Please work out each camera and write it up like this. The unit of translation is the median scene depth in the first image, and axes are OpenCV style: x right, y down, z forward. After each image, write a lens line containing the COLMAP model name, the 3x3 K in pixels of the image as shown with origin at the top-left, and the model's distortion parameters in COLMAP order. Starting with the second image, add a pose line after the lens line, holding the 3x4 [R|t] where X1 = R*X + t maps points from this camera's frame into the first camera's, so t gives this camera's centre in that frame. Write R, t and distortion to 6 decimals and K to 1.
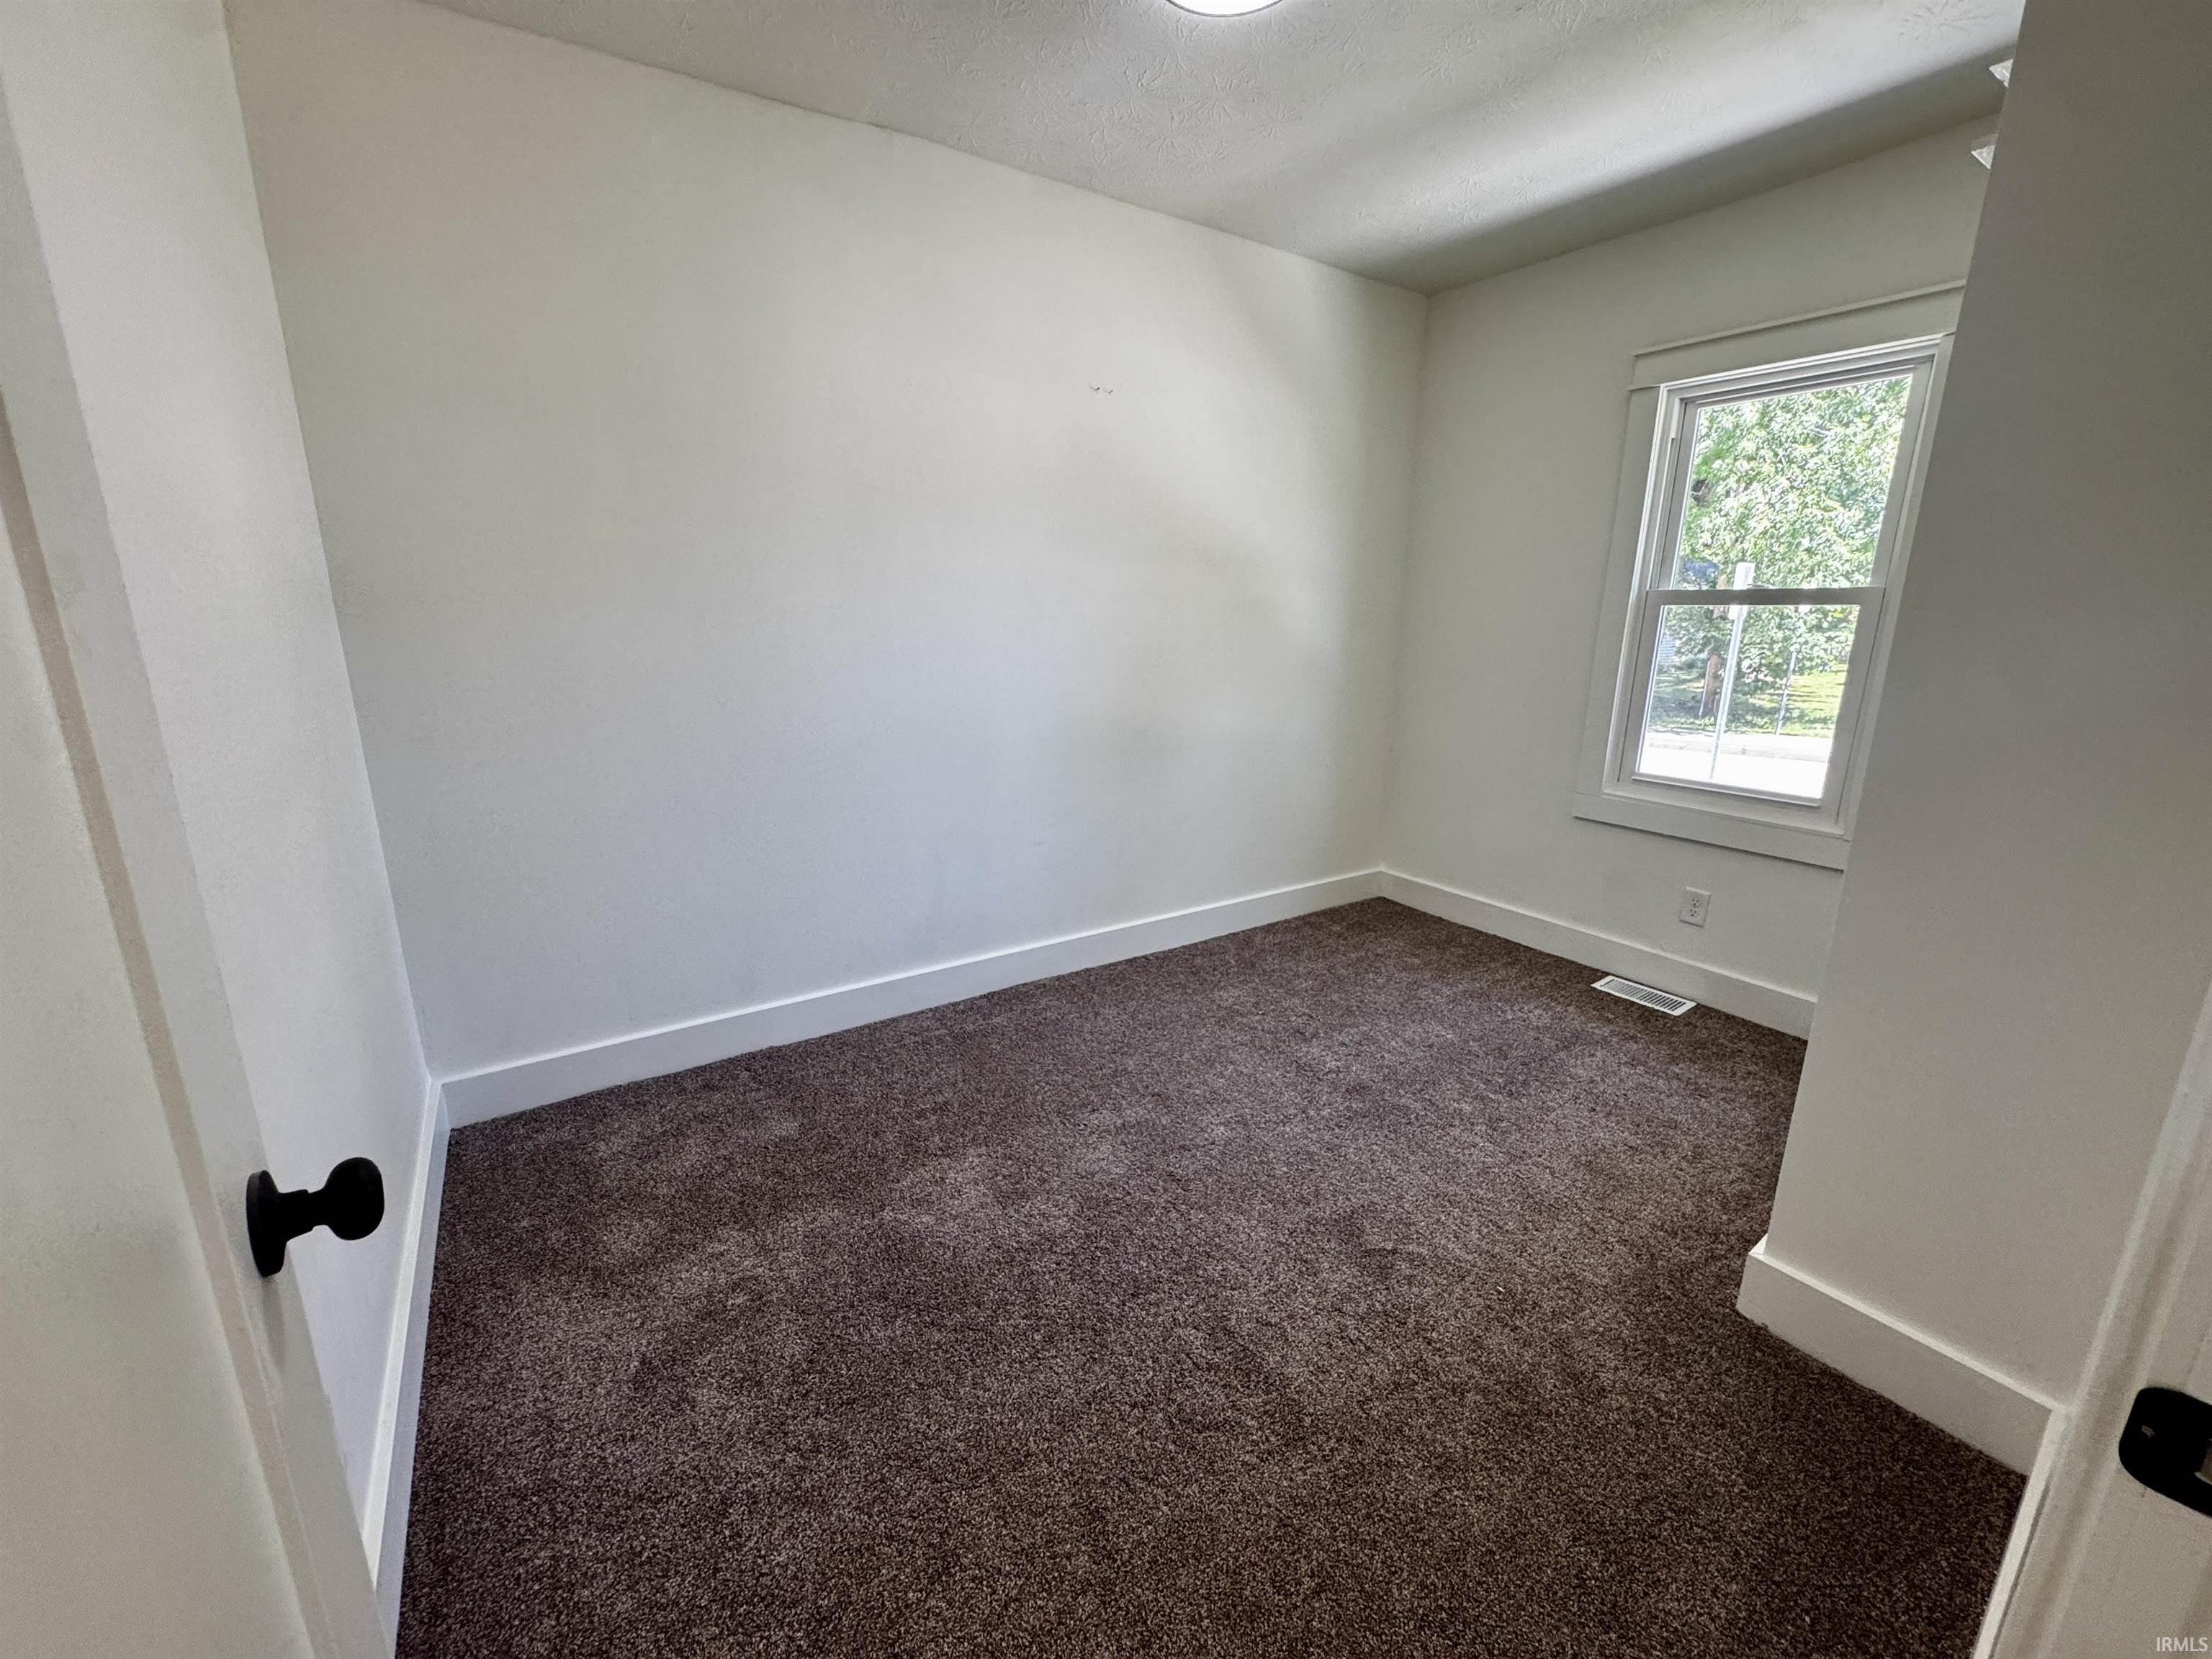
lens RADIAL K [[888.8, 0, 1102.7], [0, 888.8, 826.6], [0, 0, 1]] dist [0.000735, -0.000018]
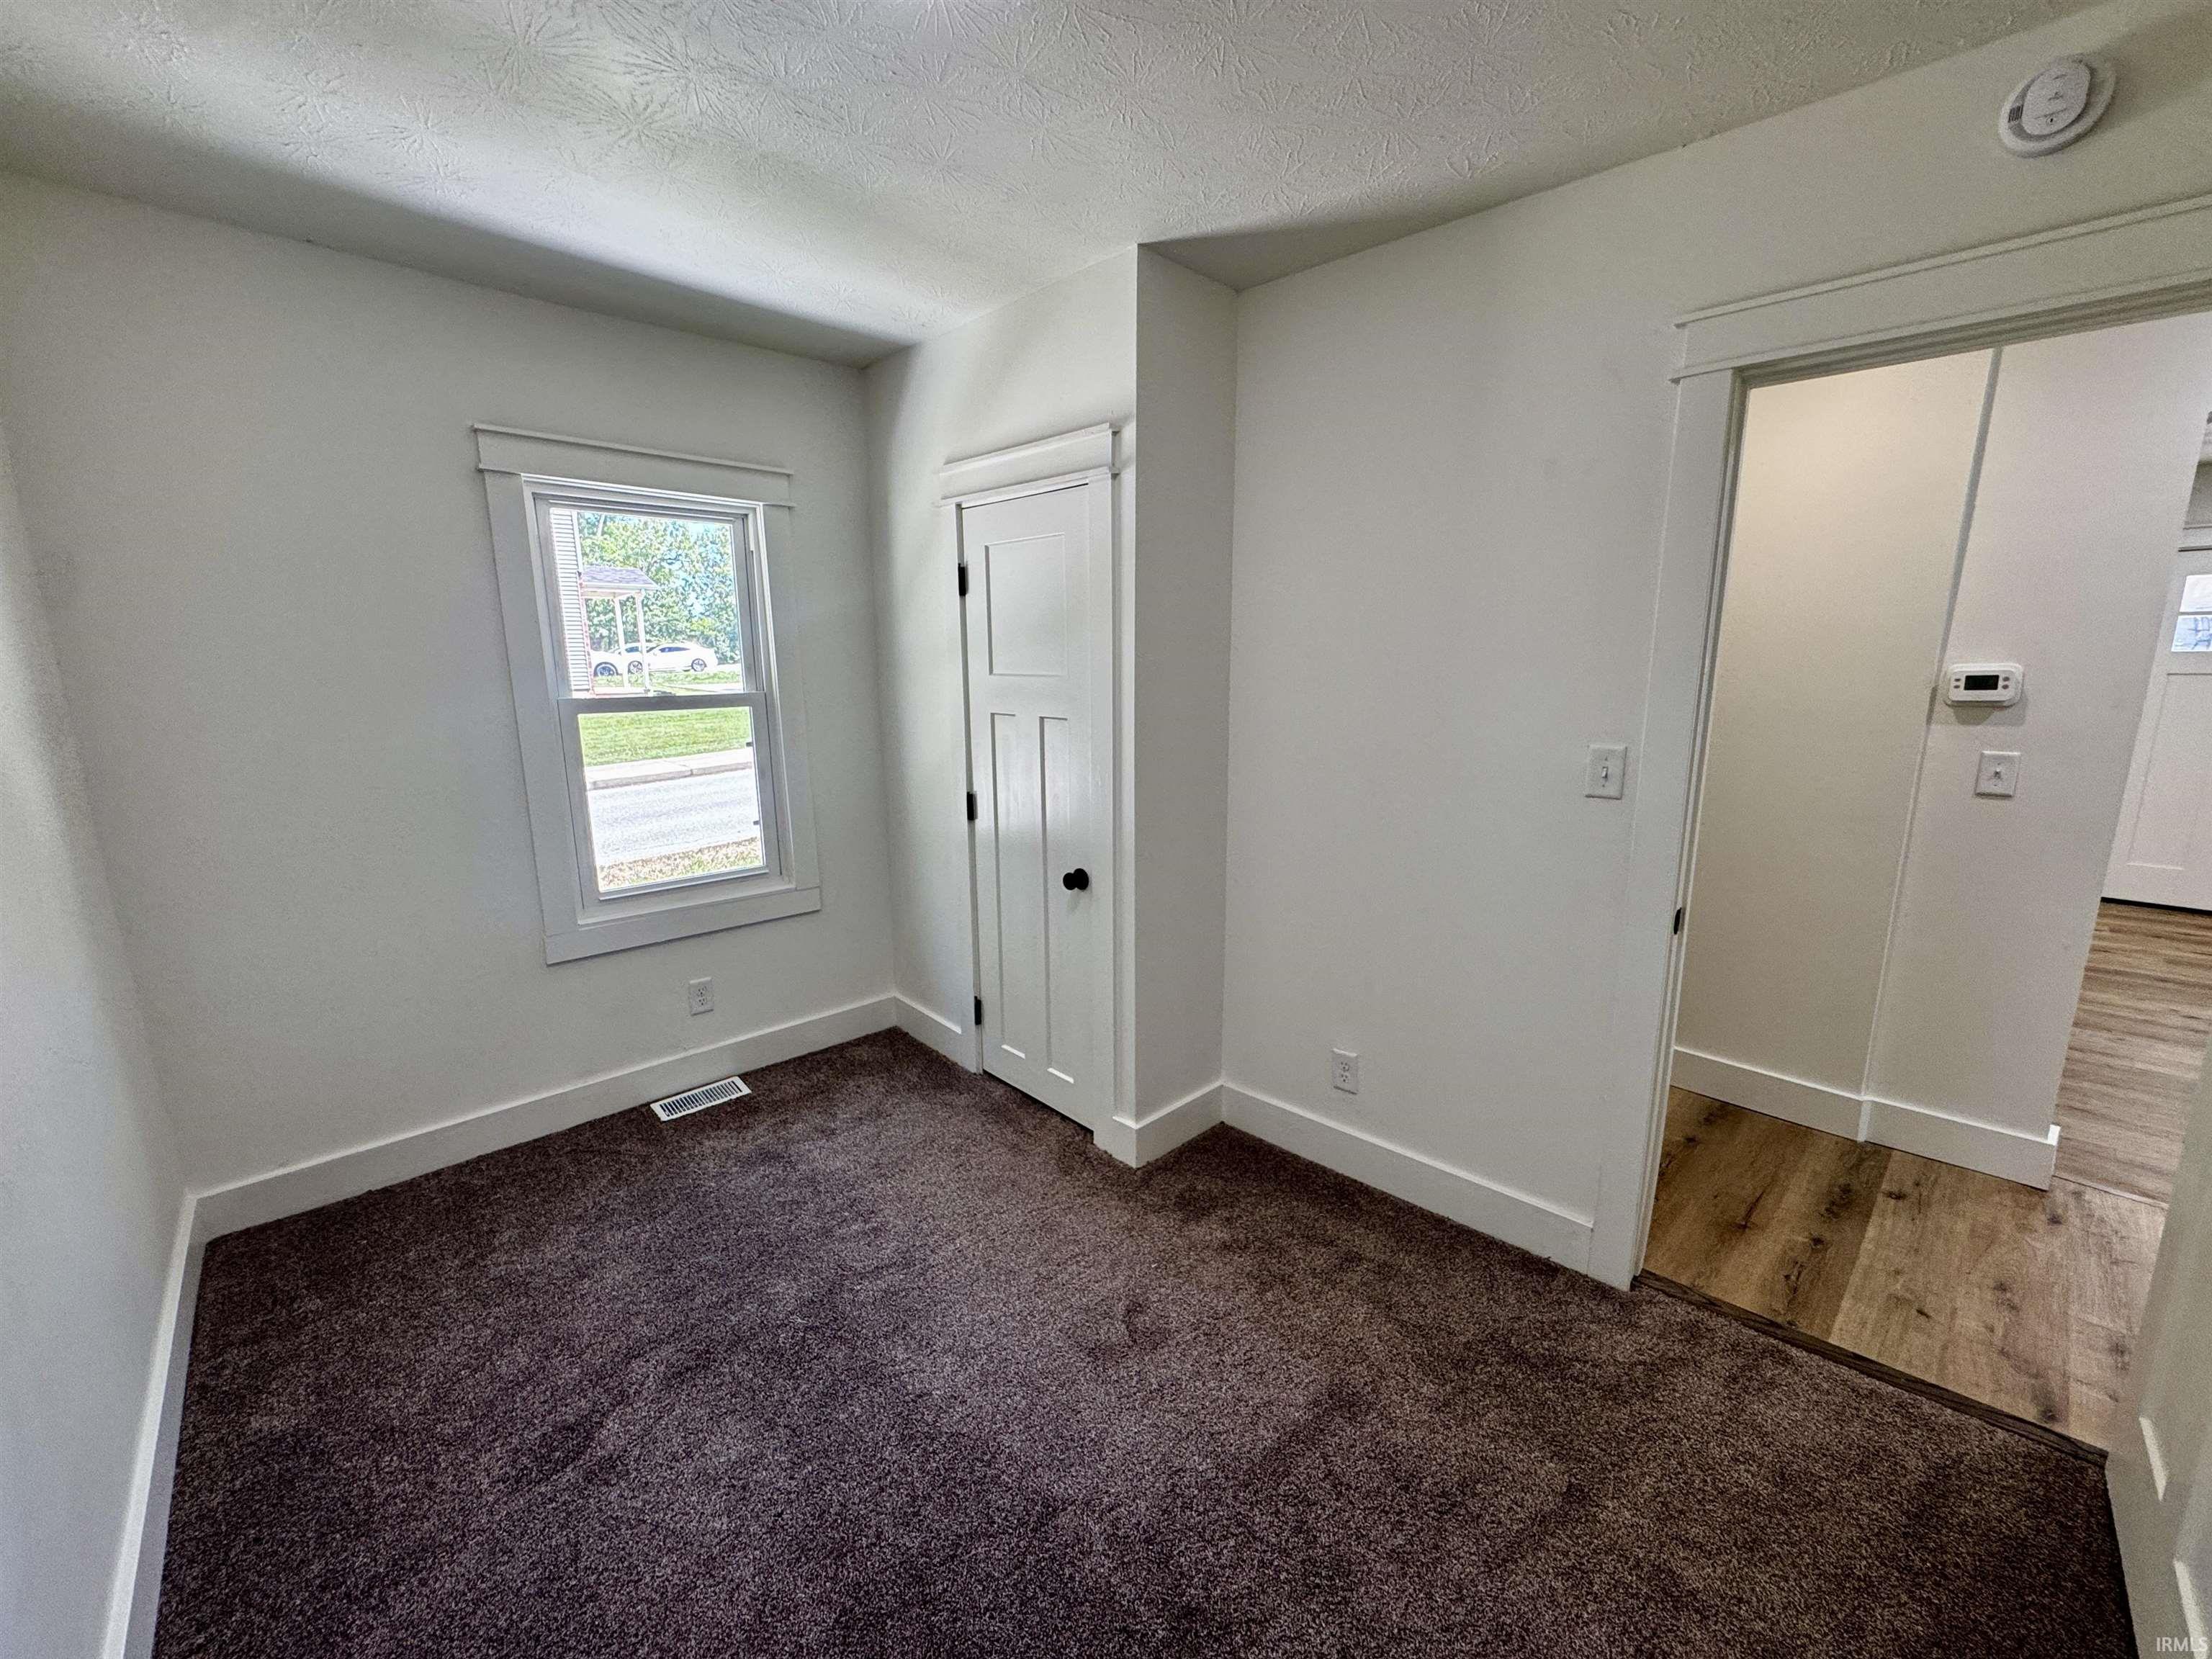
lens RADIAL K [[888.8, 0, 1110.9], [0, 888.8, 831.7], [0, 0, 1]] dist [0.000735, -0.000018]
pose [[-0.169148, -0.198545, 0.965385, -0.378369], [0.237229, 0.942501, 0.235404, -0.222137], [-0.956615, 0.268835, -0.112321, 0.612982]]
